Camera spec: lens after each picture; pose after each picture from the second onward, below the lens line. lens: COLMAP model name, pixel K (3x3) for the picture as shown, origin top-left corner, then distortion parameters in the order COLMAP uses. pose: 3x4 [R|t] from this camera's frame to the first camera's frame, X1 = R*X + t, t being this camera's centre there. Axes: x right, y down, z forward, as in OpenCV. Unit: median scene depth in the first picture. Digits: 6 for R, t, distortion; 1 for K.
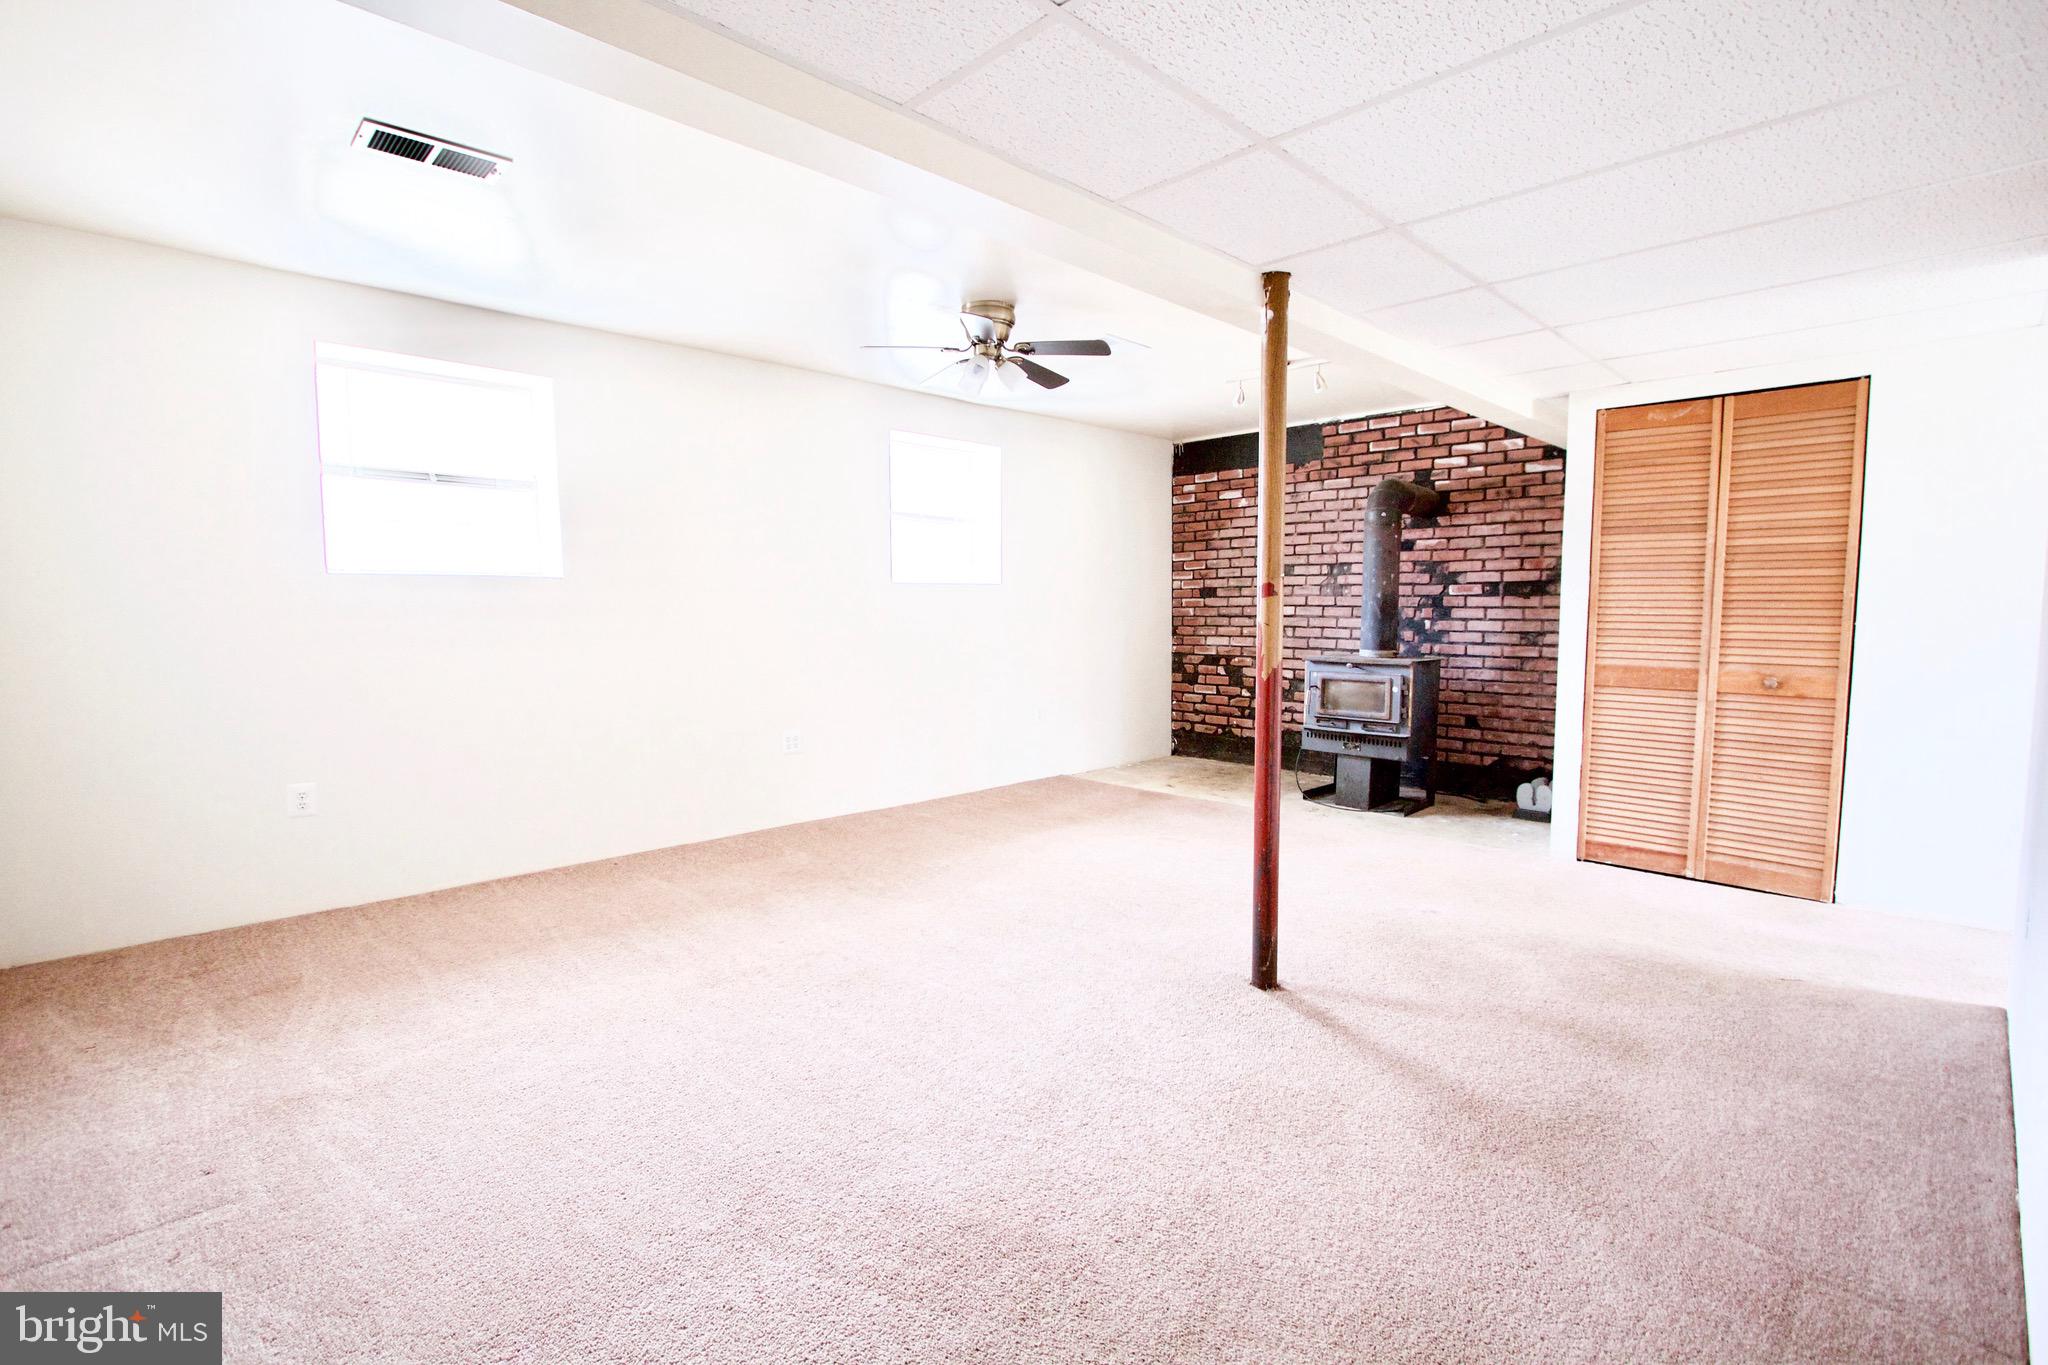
lens RADIAL K [[938.5, 0, 1024.0], [0, 938.5, 680.5], [0, 0, 1]] dist [-0.018478, 0.002354]
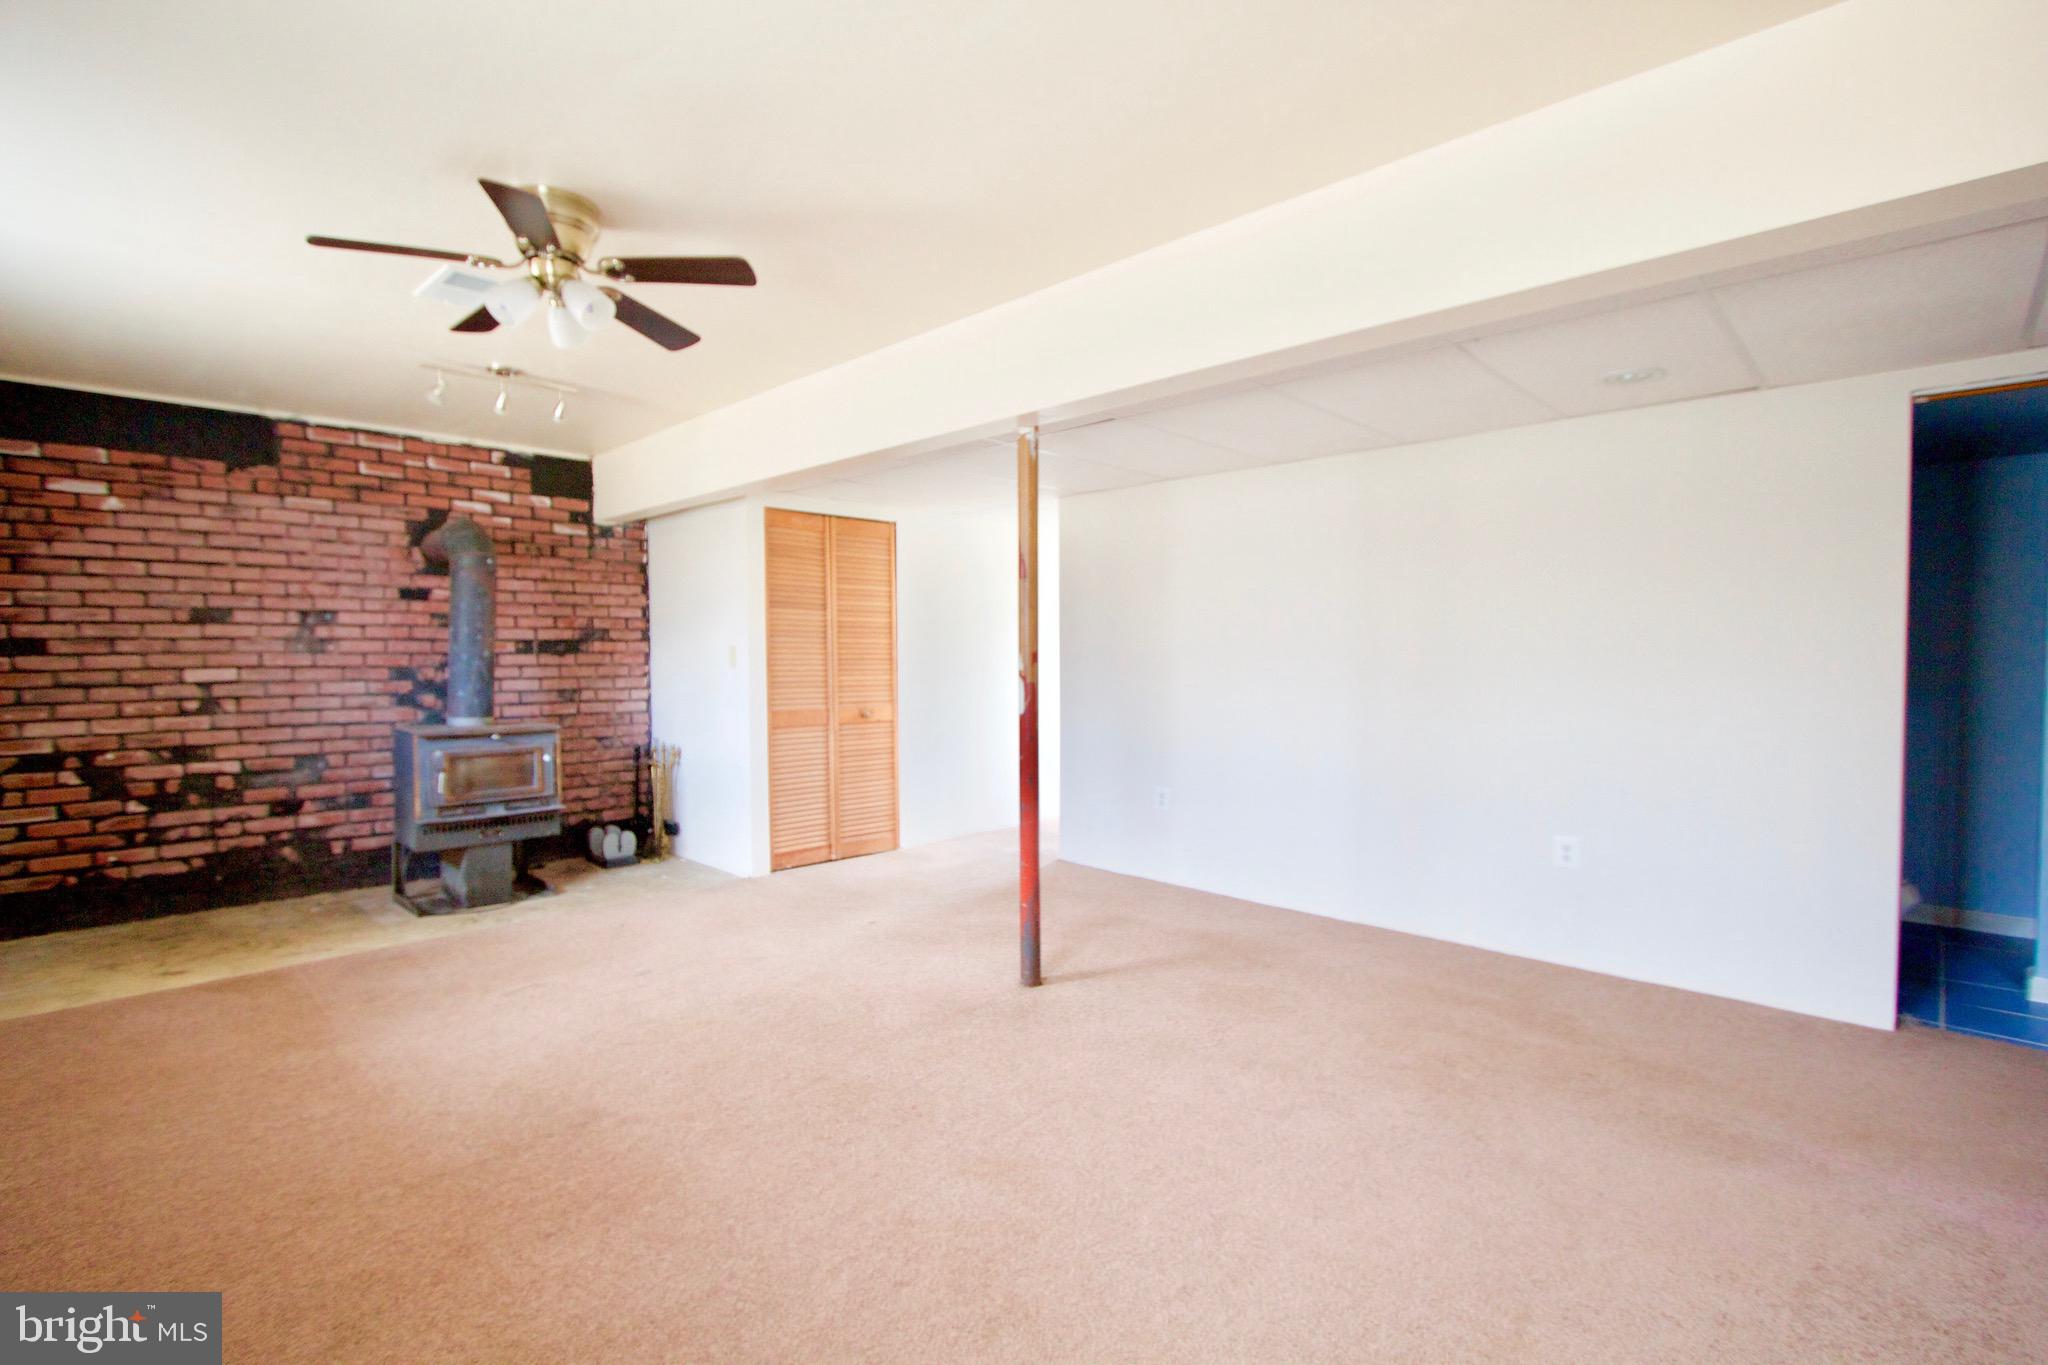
lens RADIAL K [[938.5, 0, 1023.6], [0, 938.5, 681.3], [0, 0, 1]] dist [-0.018478, 0.002354]
pose [[-0.005584, -0.029990, 0.999535, -0.419597], [0.082733, 0.996109, 0.030349, -0.044207], [-0.996556, 0.082864, -0.003081, 0.442884]]
